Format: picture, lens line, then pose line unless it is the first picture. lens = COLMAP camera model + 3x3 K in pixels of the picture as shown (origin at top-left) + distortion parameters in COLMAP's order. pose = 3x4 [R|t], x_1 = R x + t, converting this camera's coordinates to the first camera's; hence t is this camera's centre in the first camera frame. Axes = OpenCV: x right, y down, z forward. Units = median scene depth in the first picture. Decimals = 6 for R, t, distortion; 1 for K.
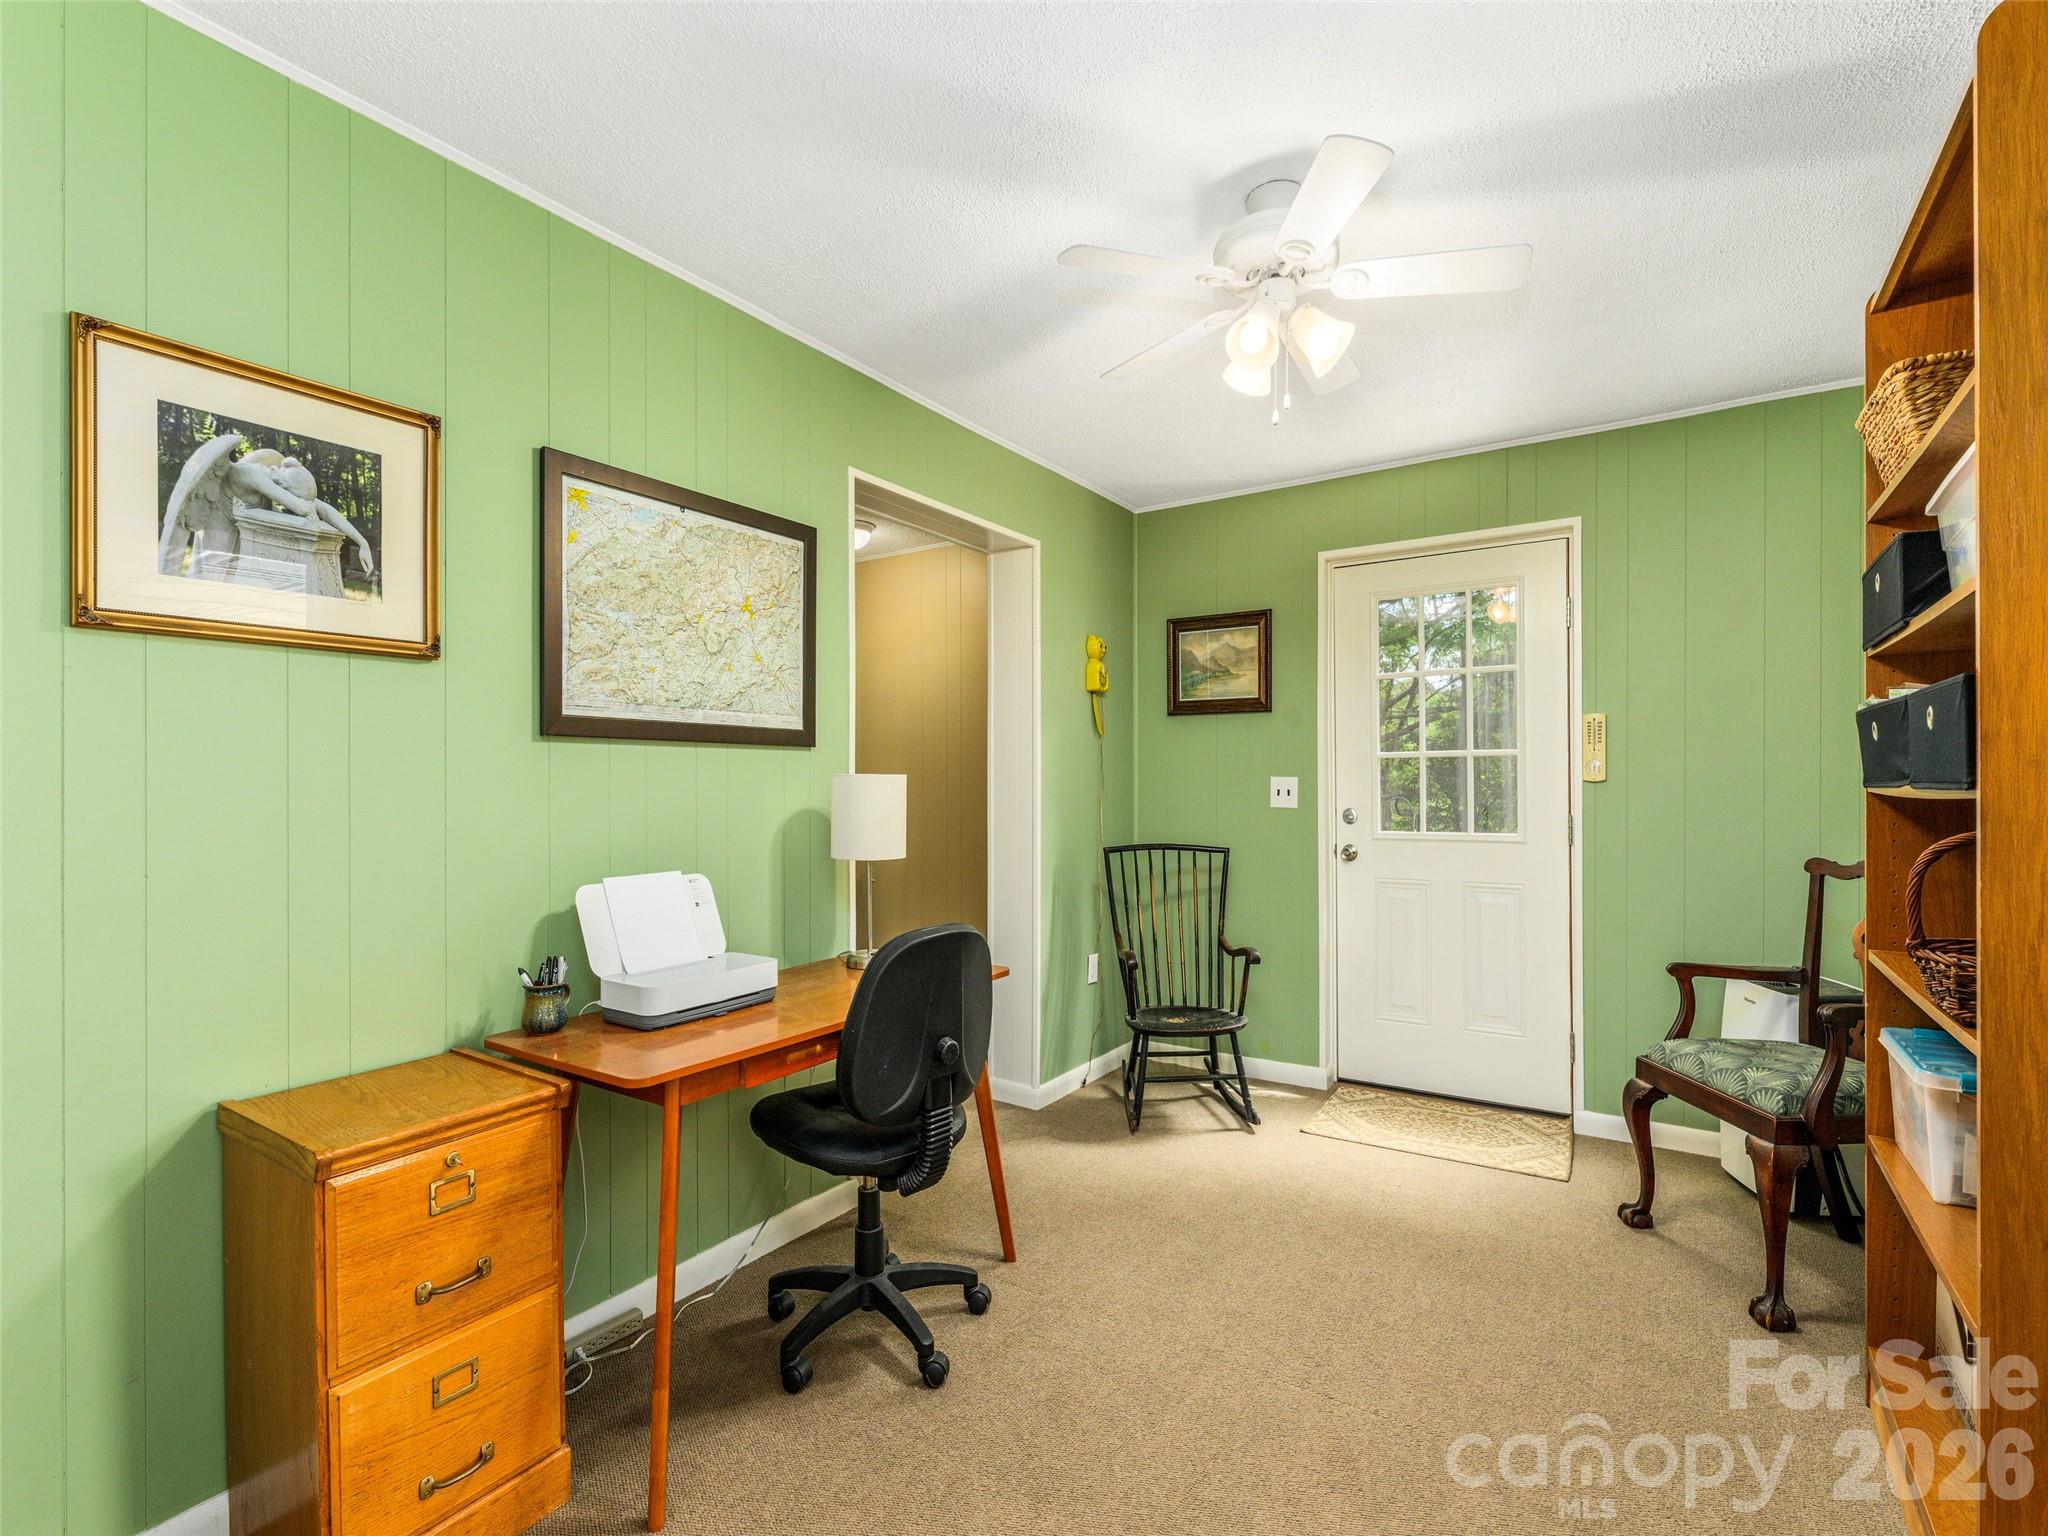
lens RADIAL K [[991.8, 0, 1023.2], [0, 991.8, 774.6], [0, 0, 1]] dist [0.001389, 0.000145]
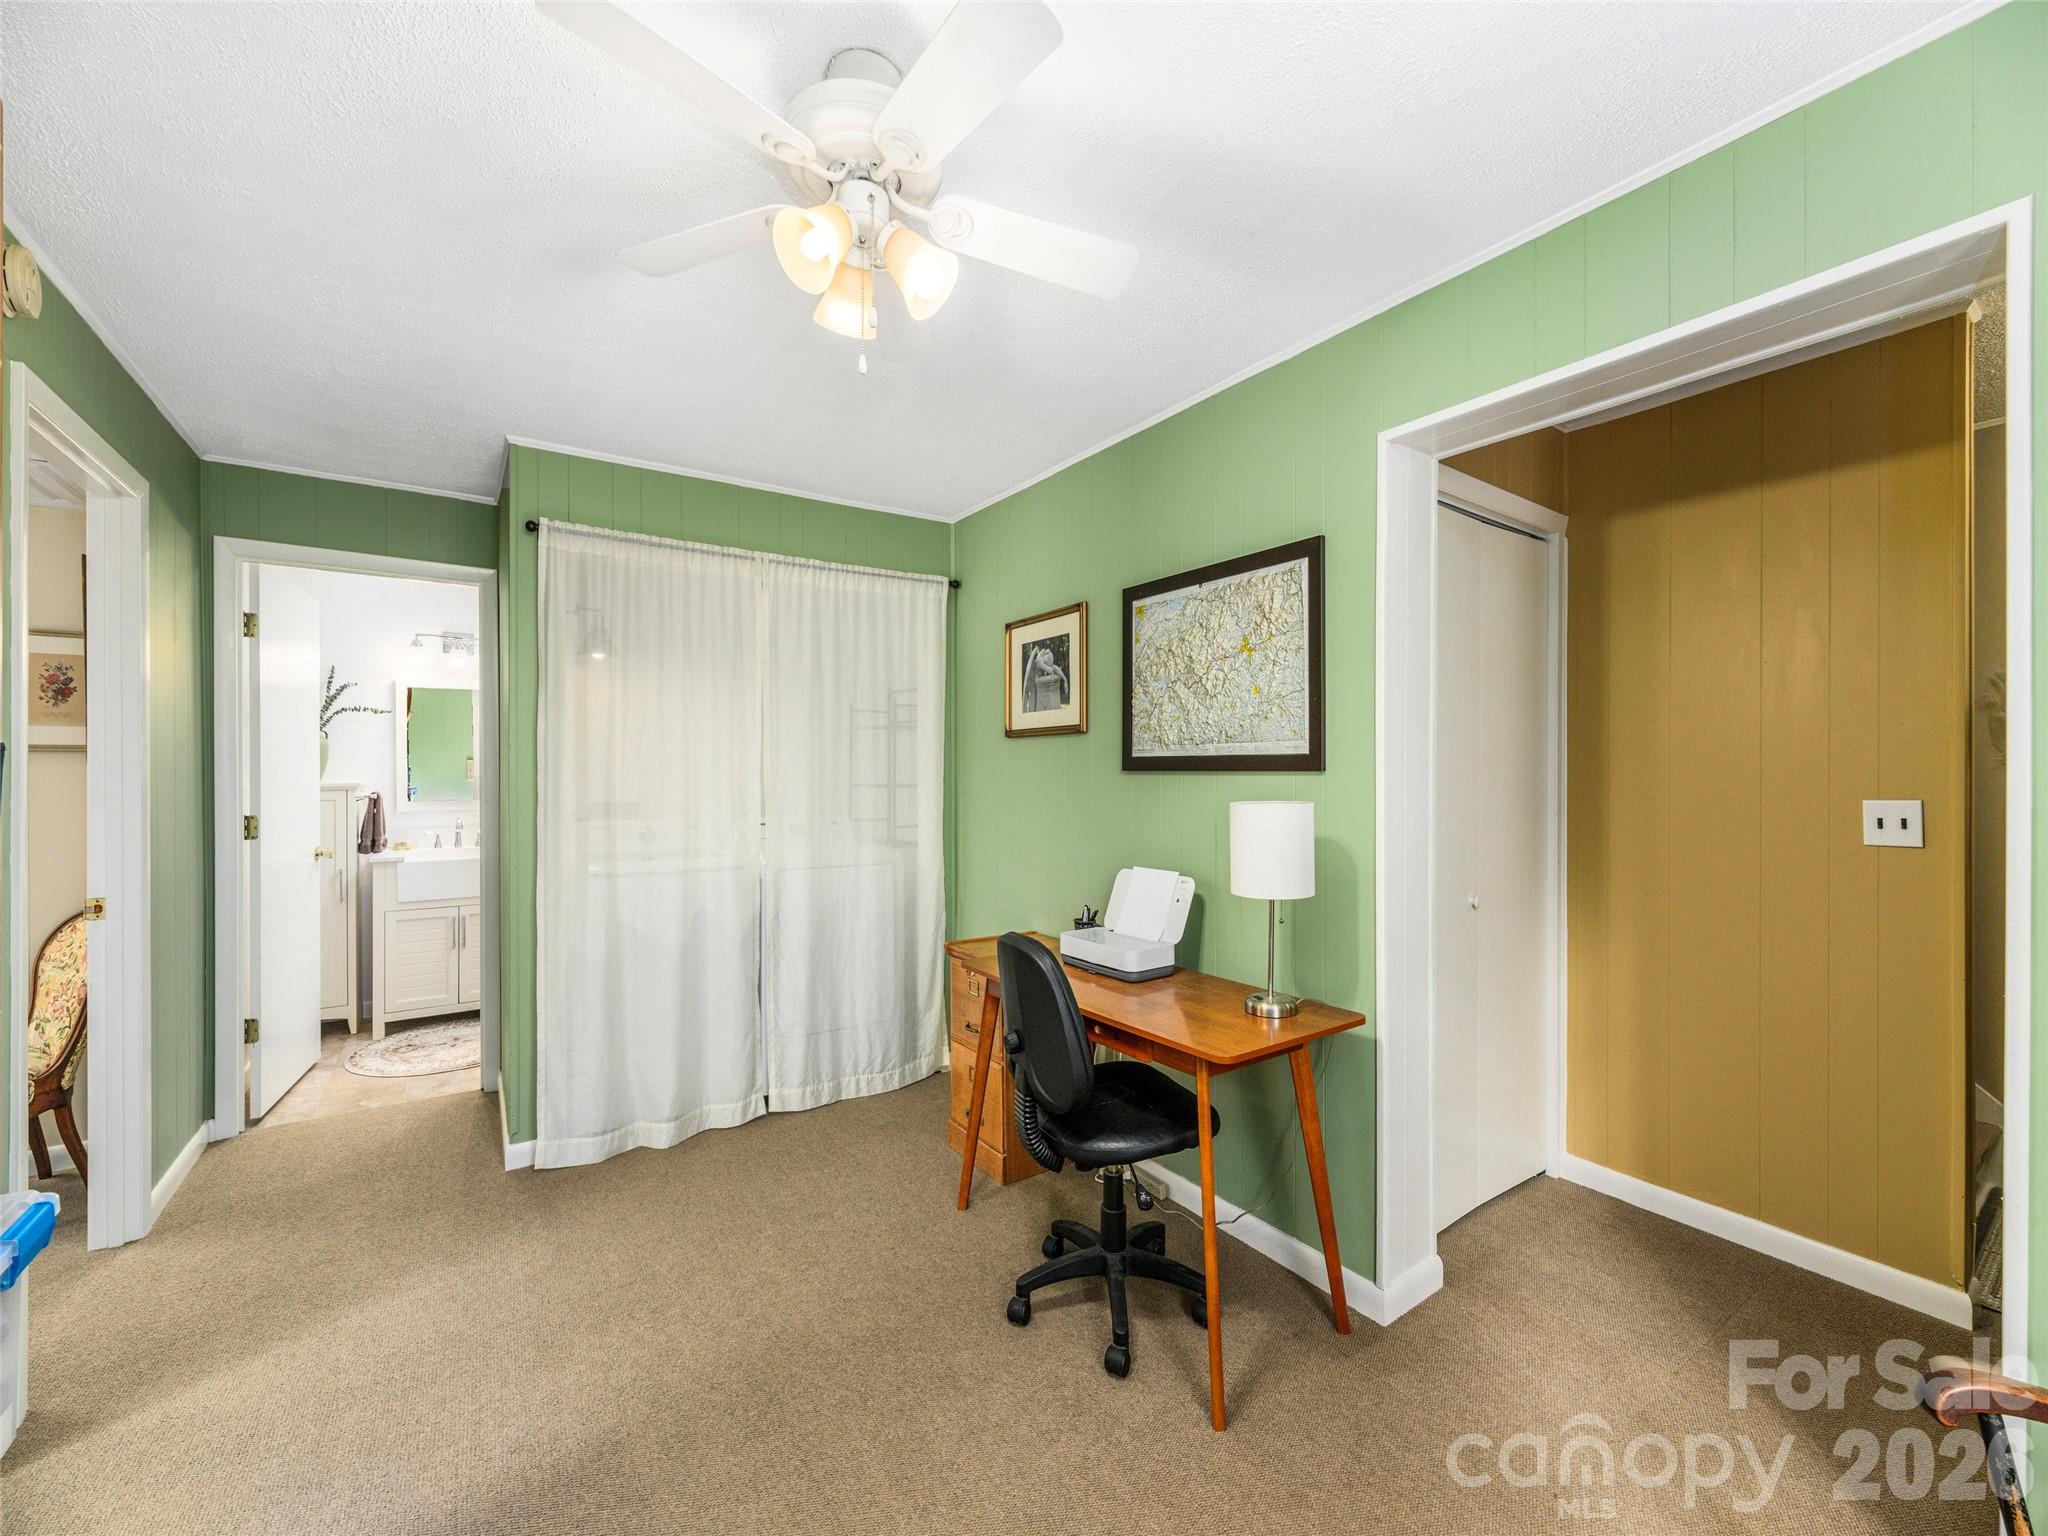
lens RADIAL K [[825.6, 0, 1027.6], [0, 825.6, 774.8], [0, 0, 1]] dist [0.000036, -0.000002]
pose [[-0.379627, -0.001278, -0.925139, 0.800082], [0.003228, 0.999991, -0.002706, -0.030684], [0.925134, -0.004014, -0.379620, 1.365943]]
